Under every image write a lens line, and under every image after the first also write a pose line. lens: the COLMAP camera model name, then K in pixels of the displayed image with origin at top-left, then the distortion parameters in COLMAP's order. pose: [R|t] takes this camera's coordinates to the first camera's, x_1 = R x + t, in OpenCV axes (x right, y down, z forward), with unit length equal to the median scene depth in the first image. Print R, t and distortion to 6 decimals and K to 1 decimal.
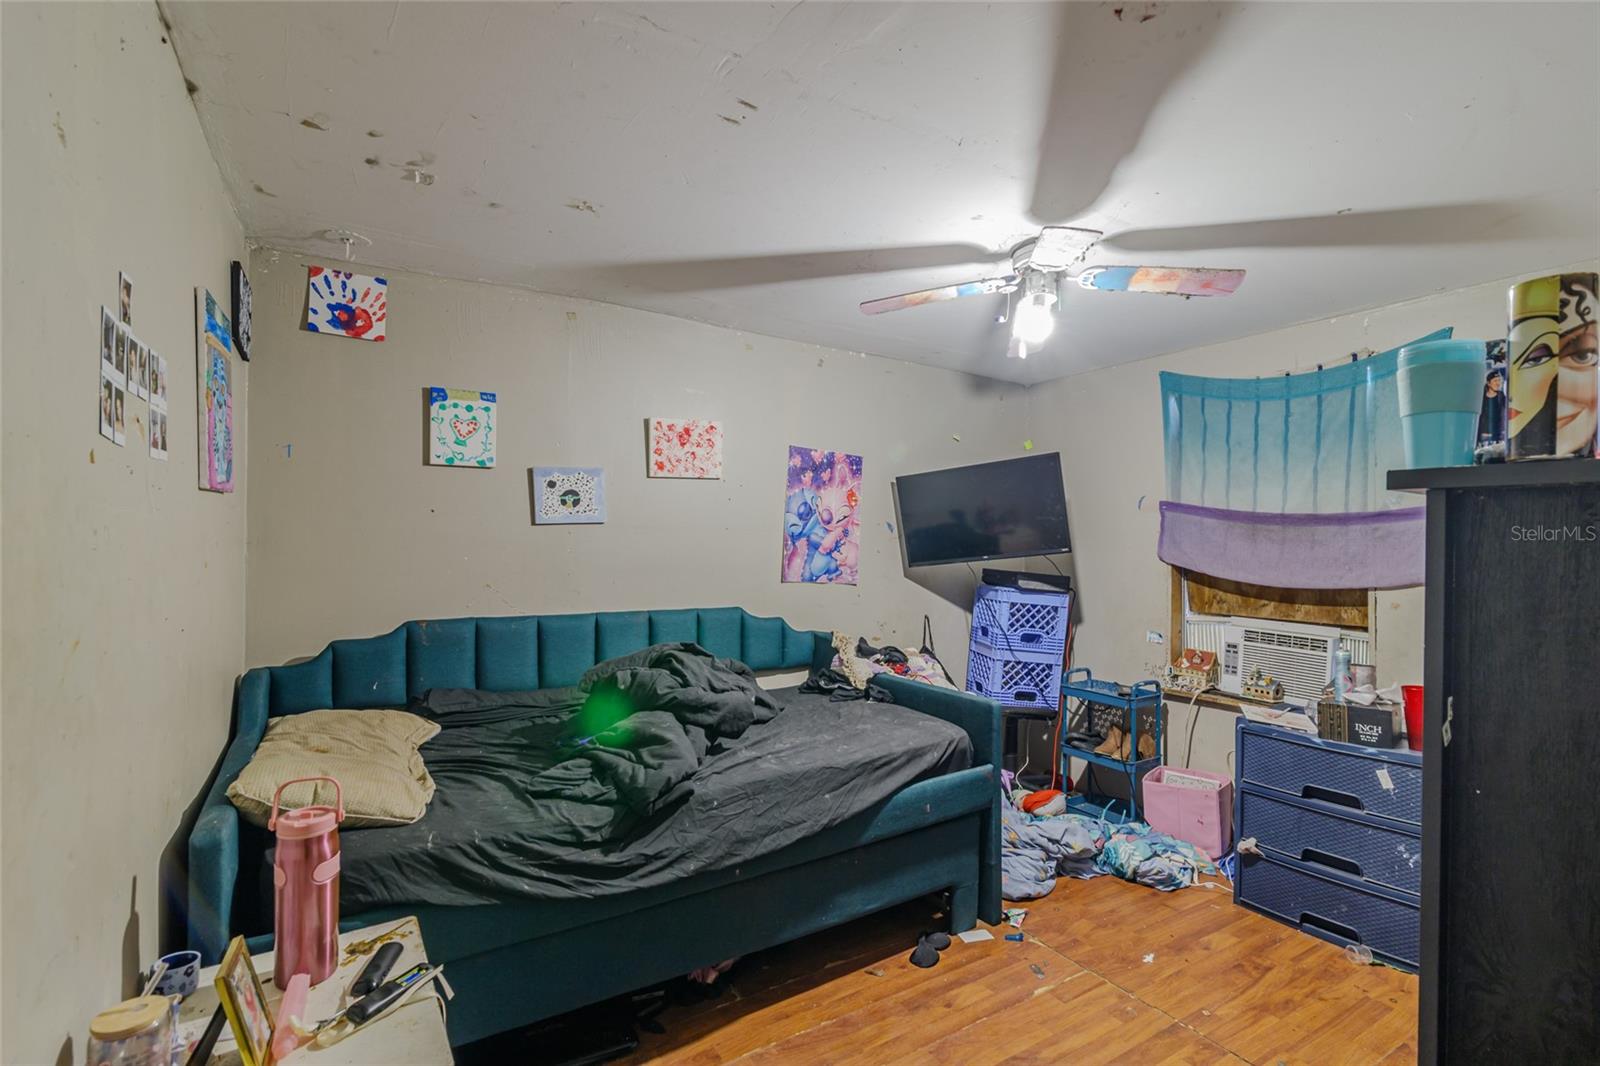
lens RADIAL K [[724.9, 0, 798.5], [0, 724.9, 539.5], [0, 0, 1]] dist [-0.000125, -0.000036]
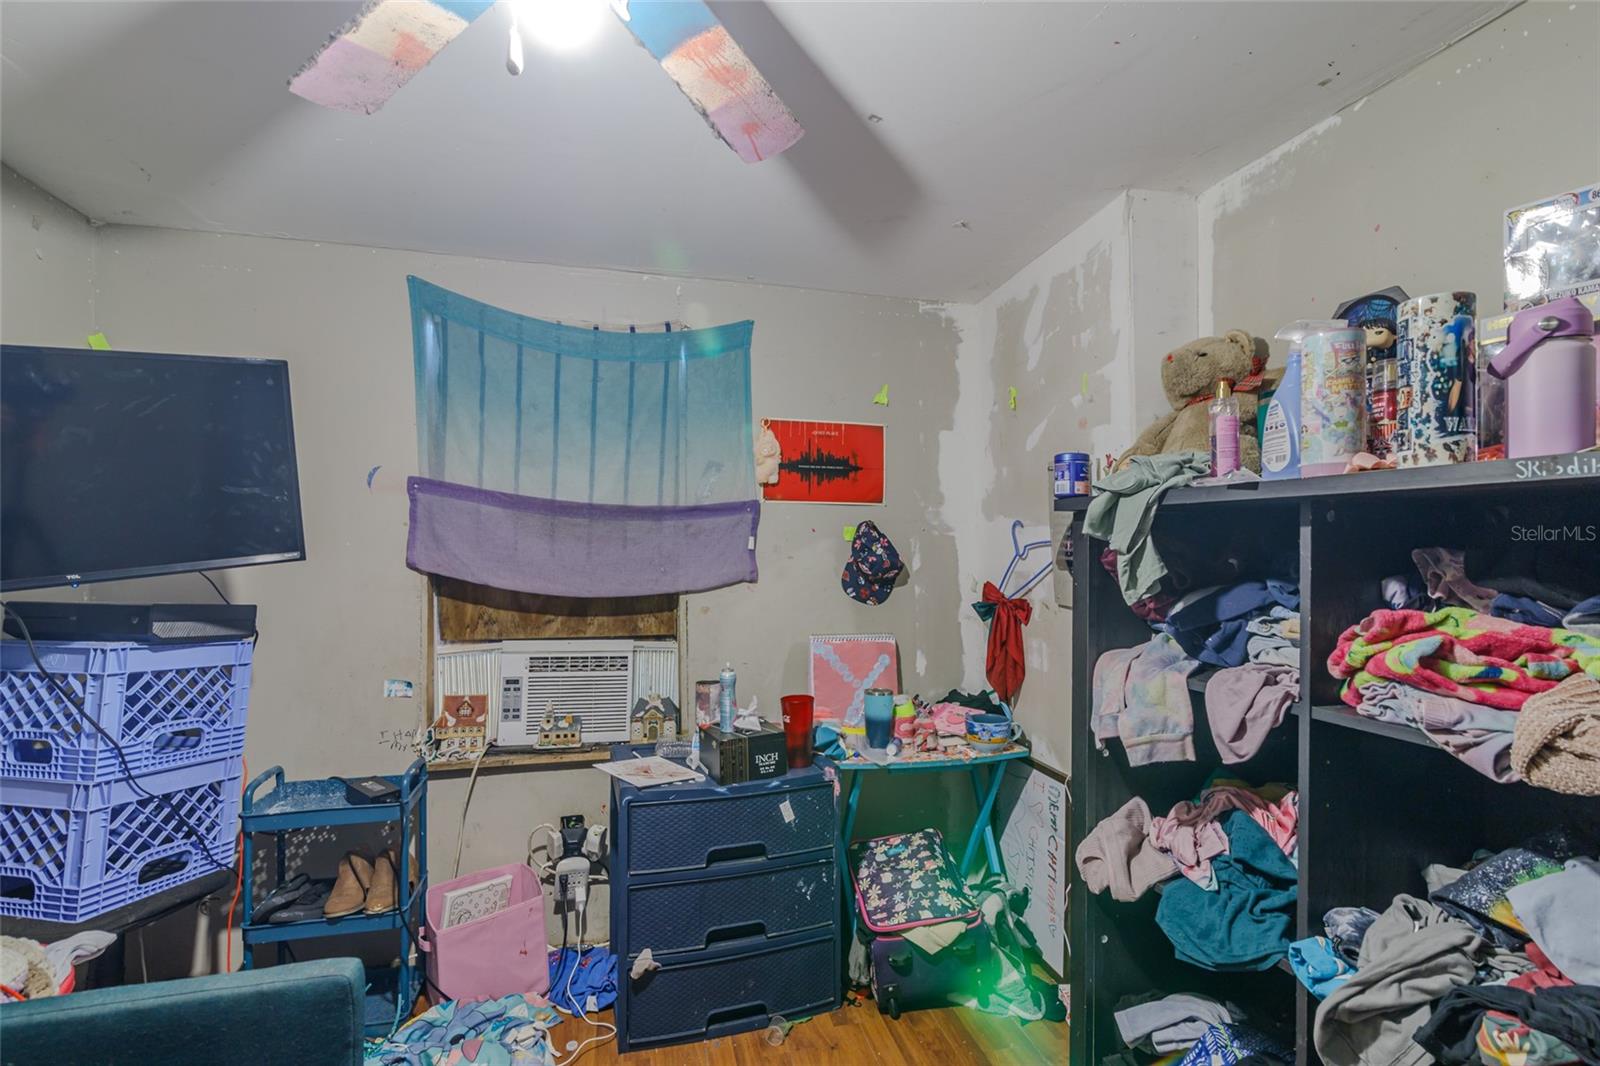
lens RADIAL K [[724.9, 0, 798.5], [0, 724.9, 539.5], [0, 0, 1]] dist [-0.000125, -0.000036]
pose [[0.300619, -0.001221, 0.953743, -0.013894], [-0.004133, 0.999988, 0.002583, 0.000294], [-0.953735, -0.004719, 0.300611, 0.516739]]
